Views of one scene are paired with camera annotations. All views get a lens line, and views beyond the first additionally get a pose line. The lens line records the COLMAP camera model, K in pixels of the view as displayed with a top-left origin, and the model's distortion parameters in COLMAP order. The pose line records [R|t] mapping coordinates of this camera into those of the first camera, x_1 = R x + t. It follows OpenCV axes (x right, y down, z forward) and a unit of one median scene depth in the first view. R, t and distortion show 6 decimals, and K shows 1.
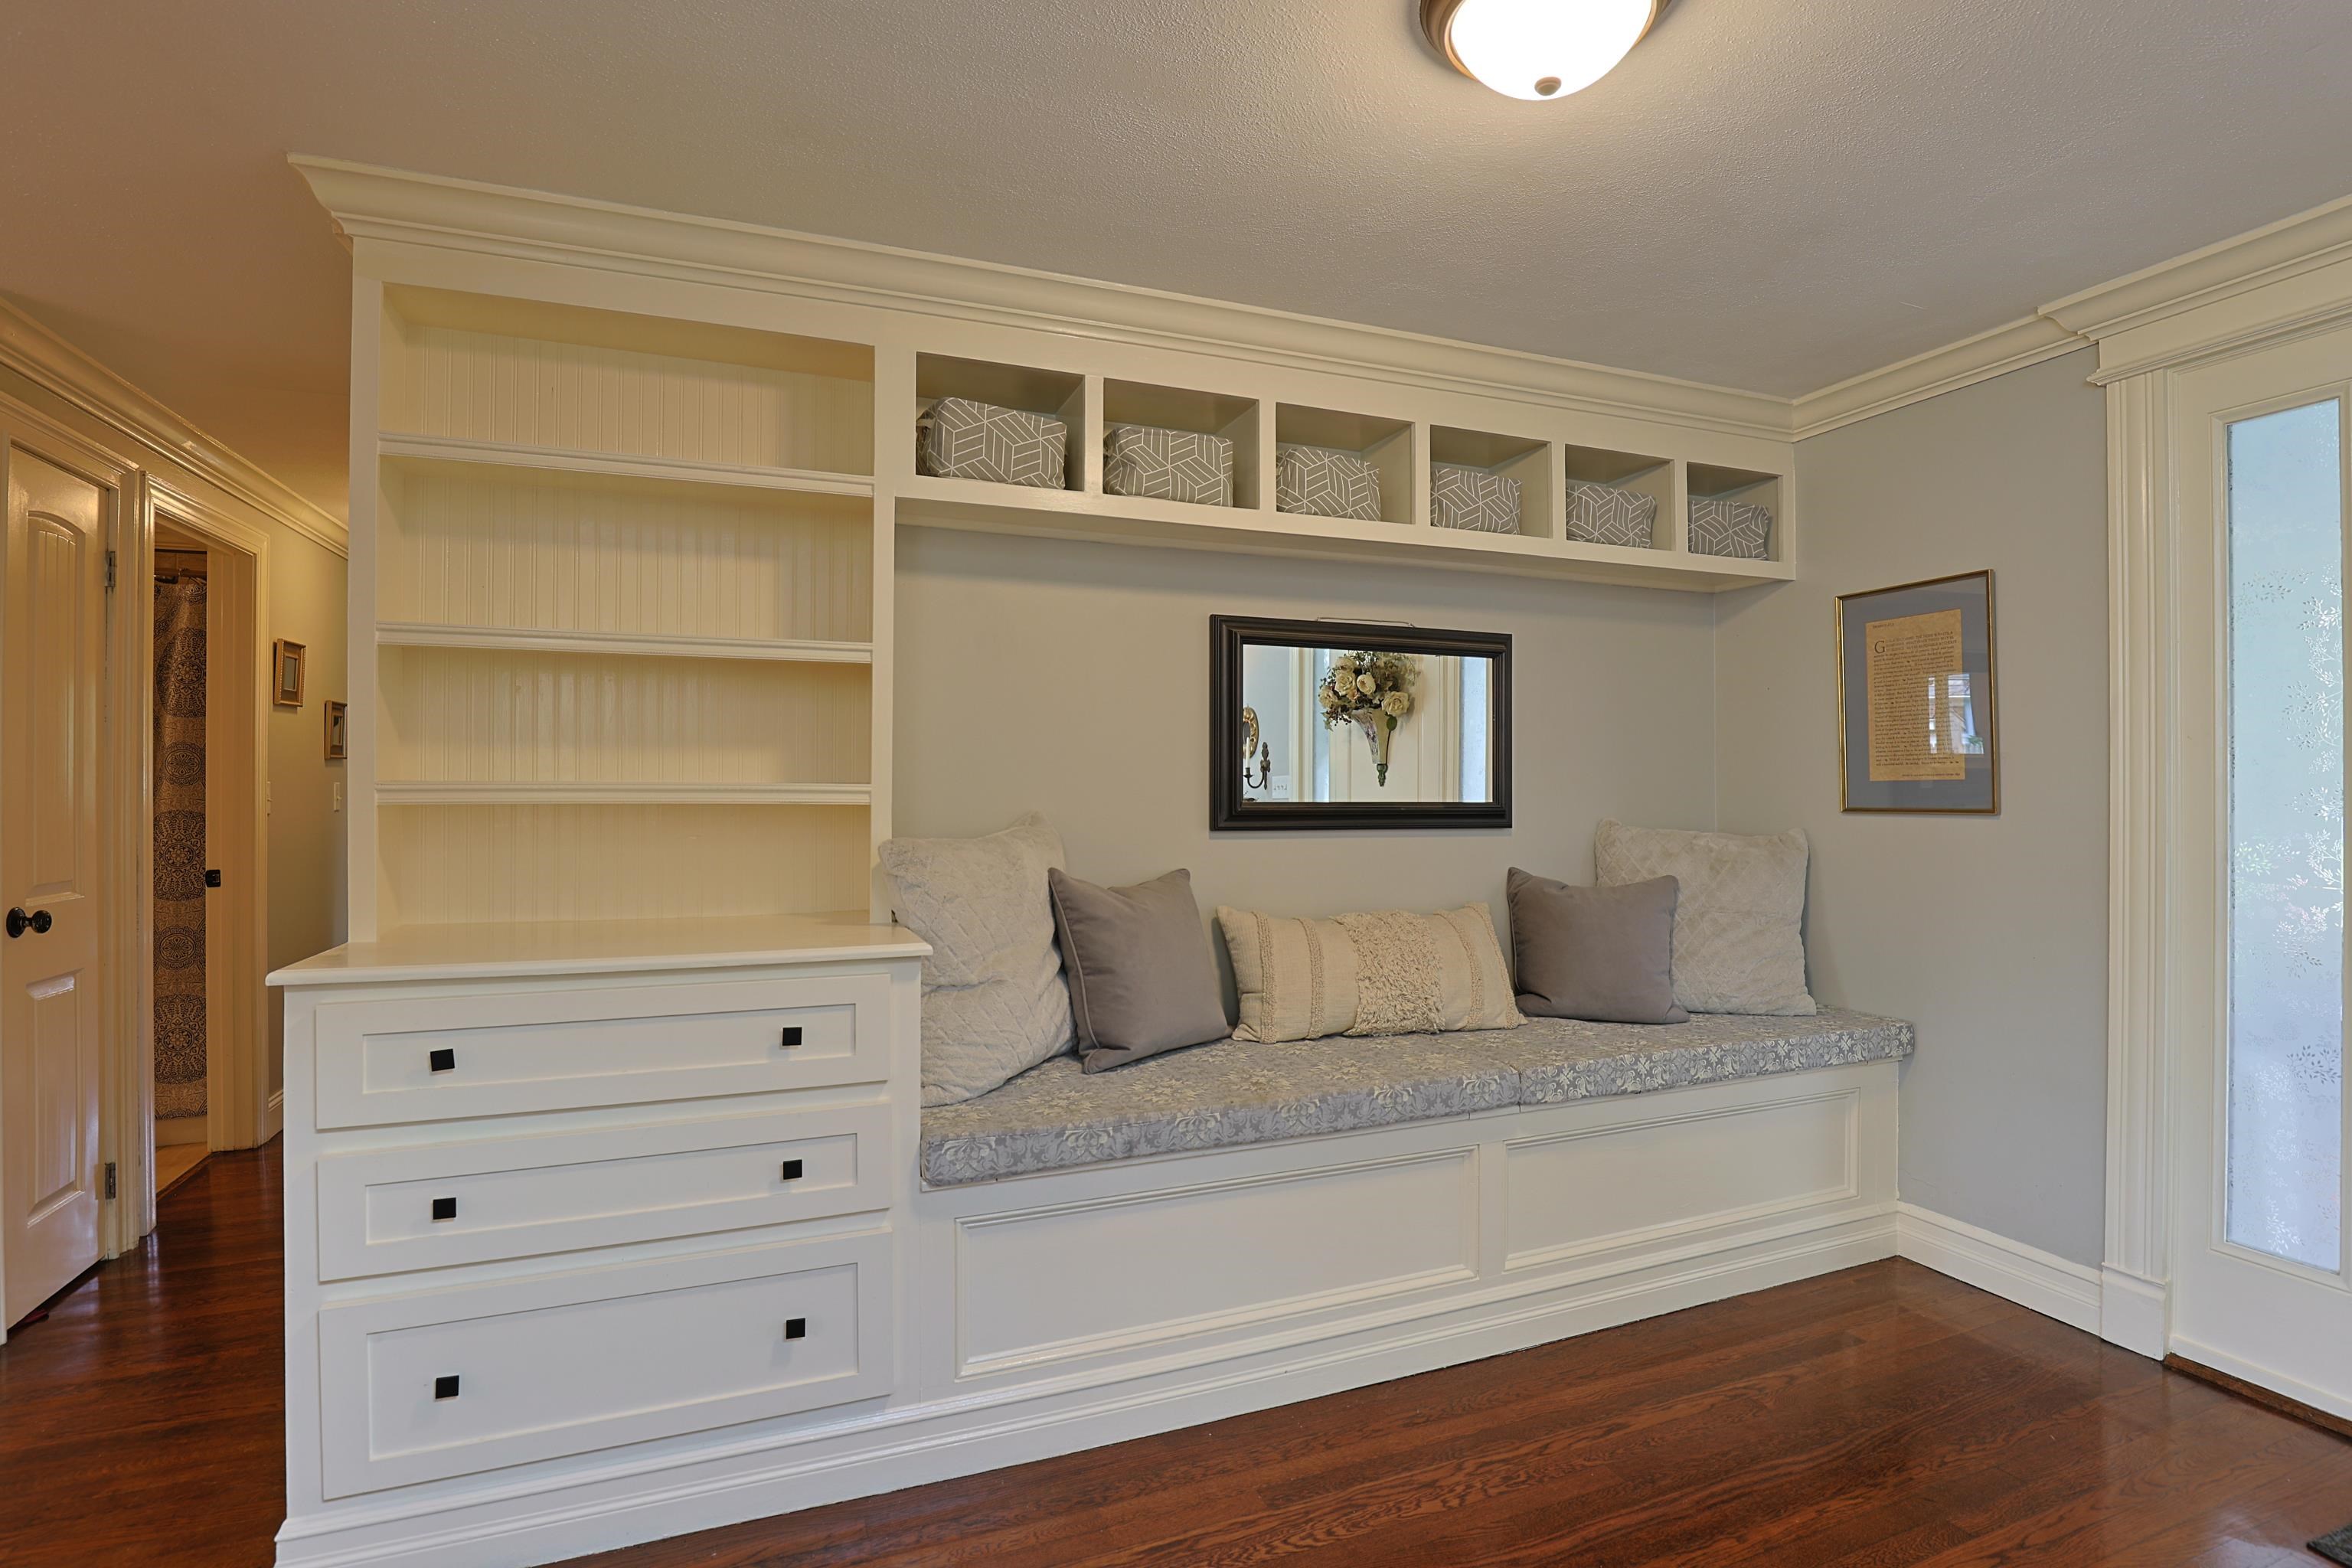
lens RADIAL K [[1128.4, 0, 1176.0], [0, 1128.4, 784.0], [0, 0, 1]] dist [-0.026262, 0.001004]
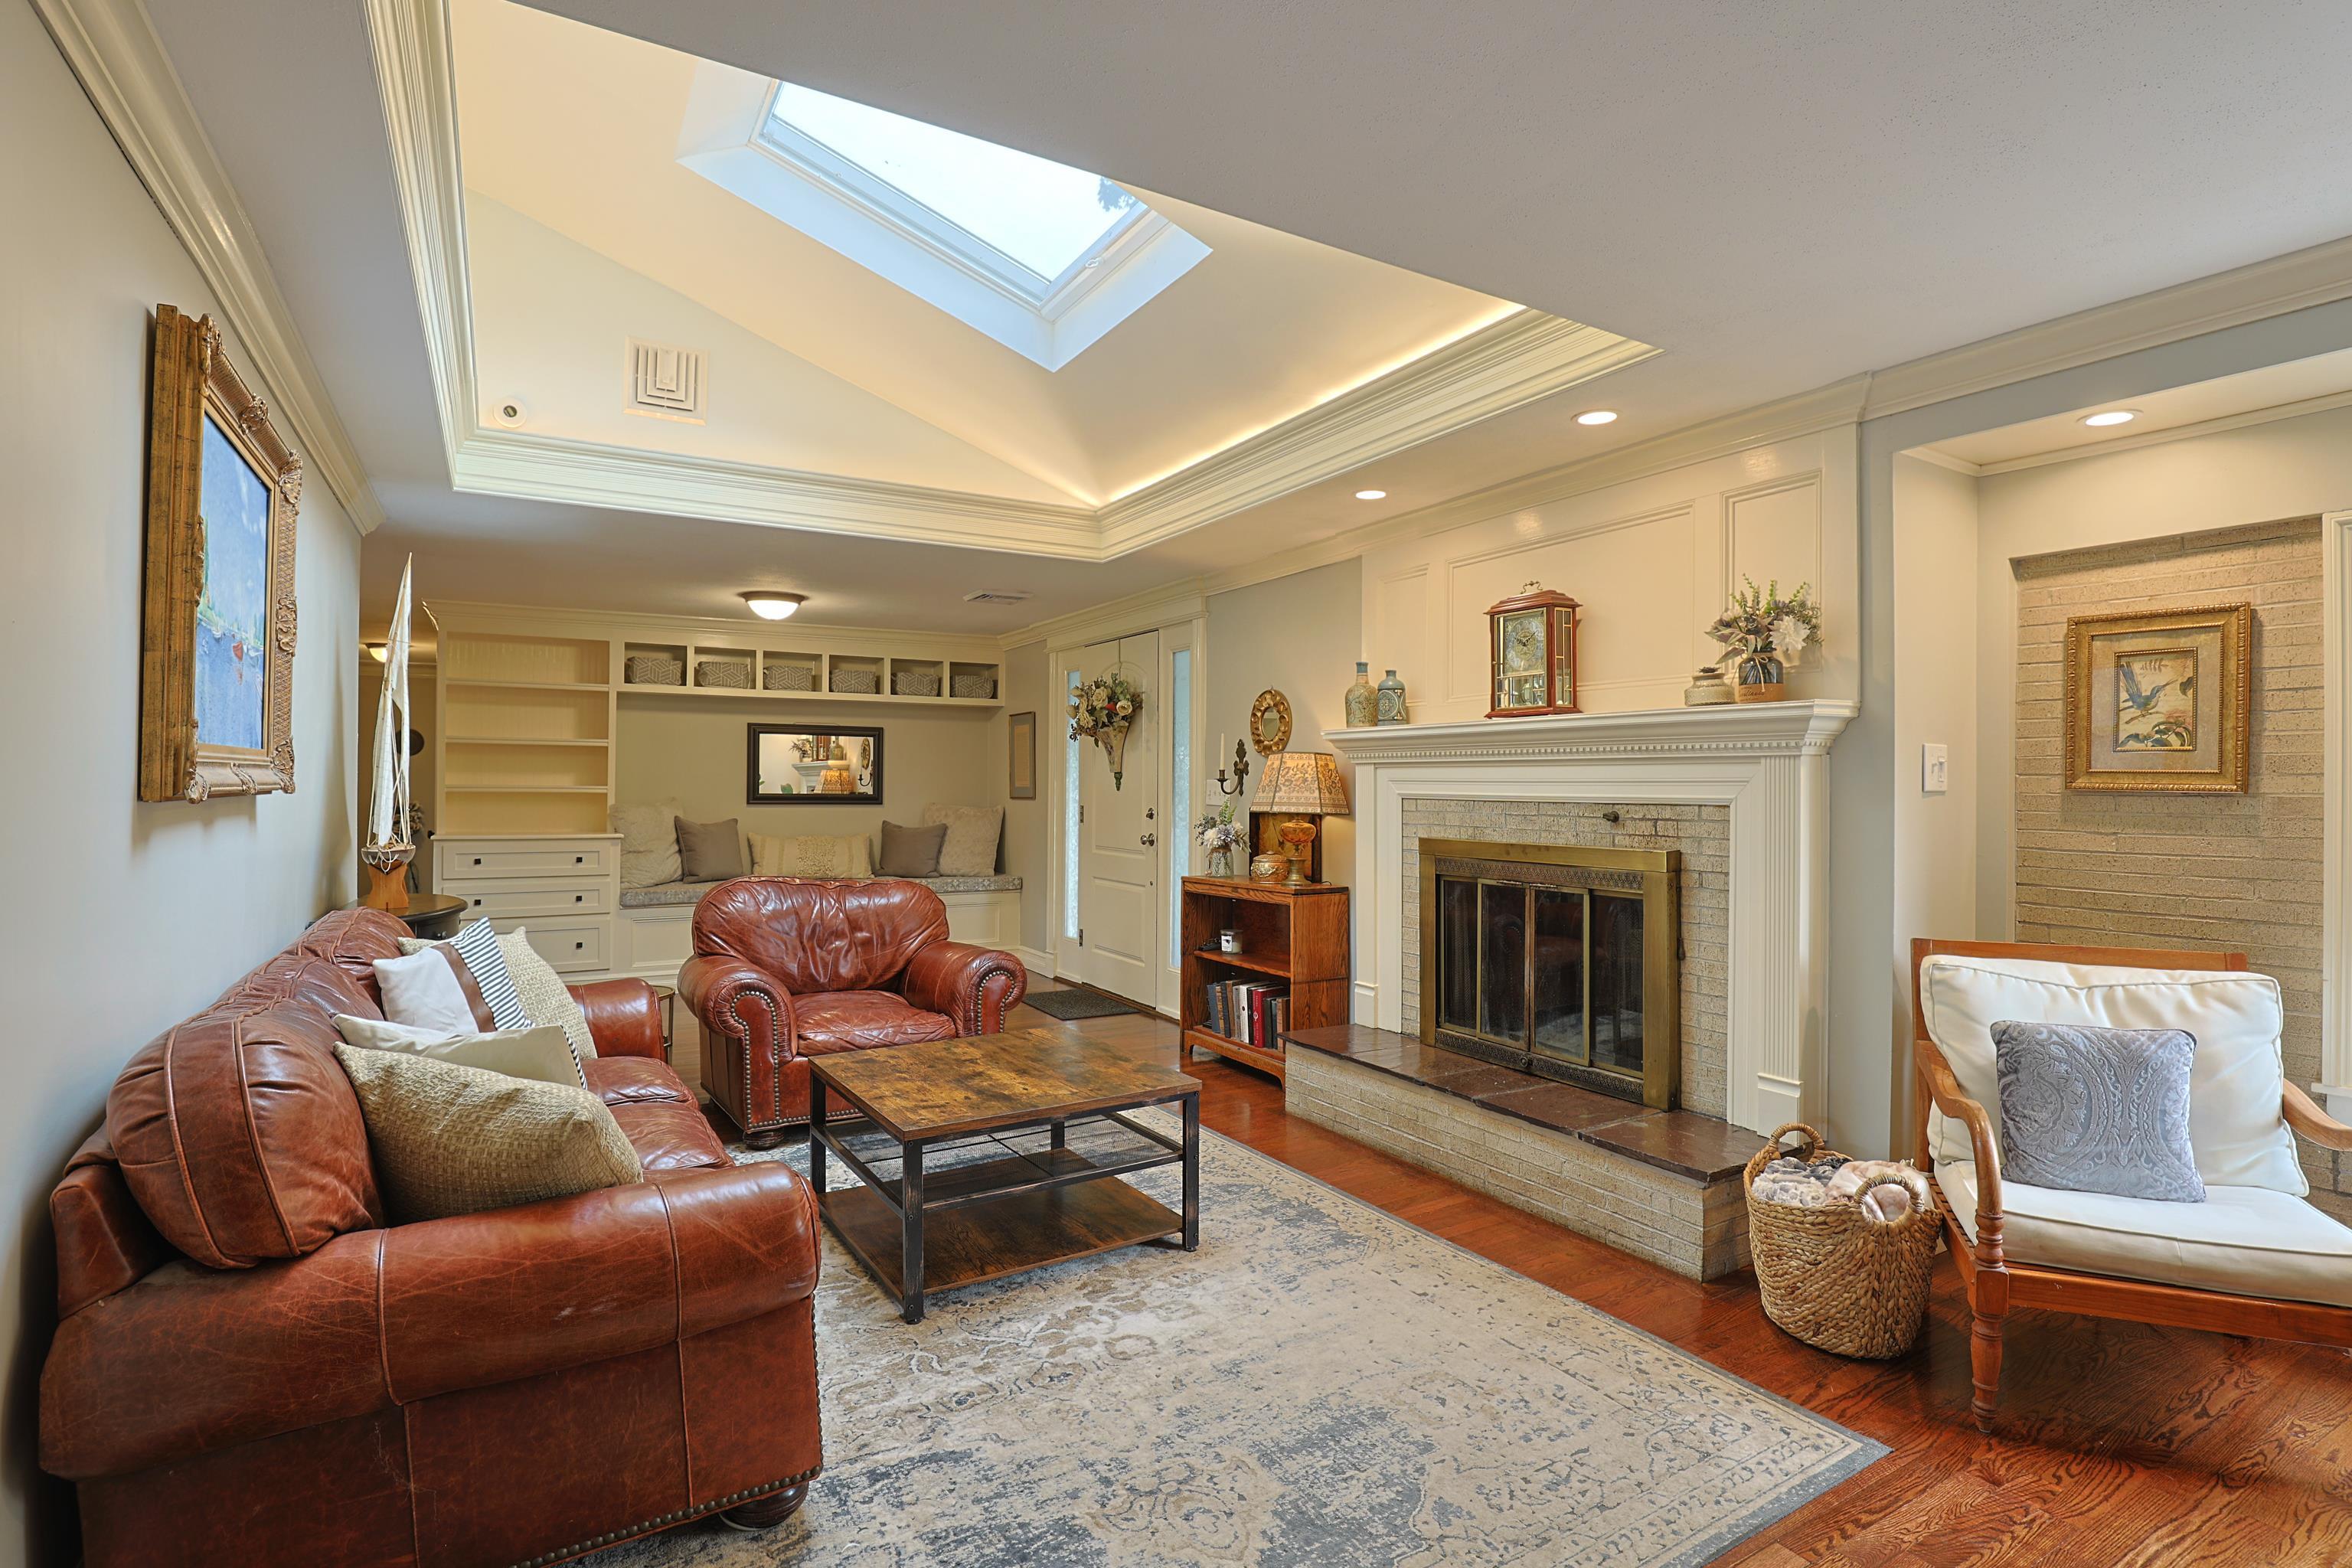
lens RADIAL K [[1132.3, 0, 1176.0], [0, 1132.3, 784.0], [0, 0, 1]] dist [-0.024849, 0.000056]
pose [[0.987581, 0.007034, 0.156954, 0.697047], [-0.007044, 0.999975, -0.000490, -0.012650], [-0.156953, -0.000621, 0.987606, -2.033908]]
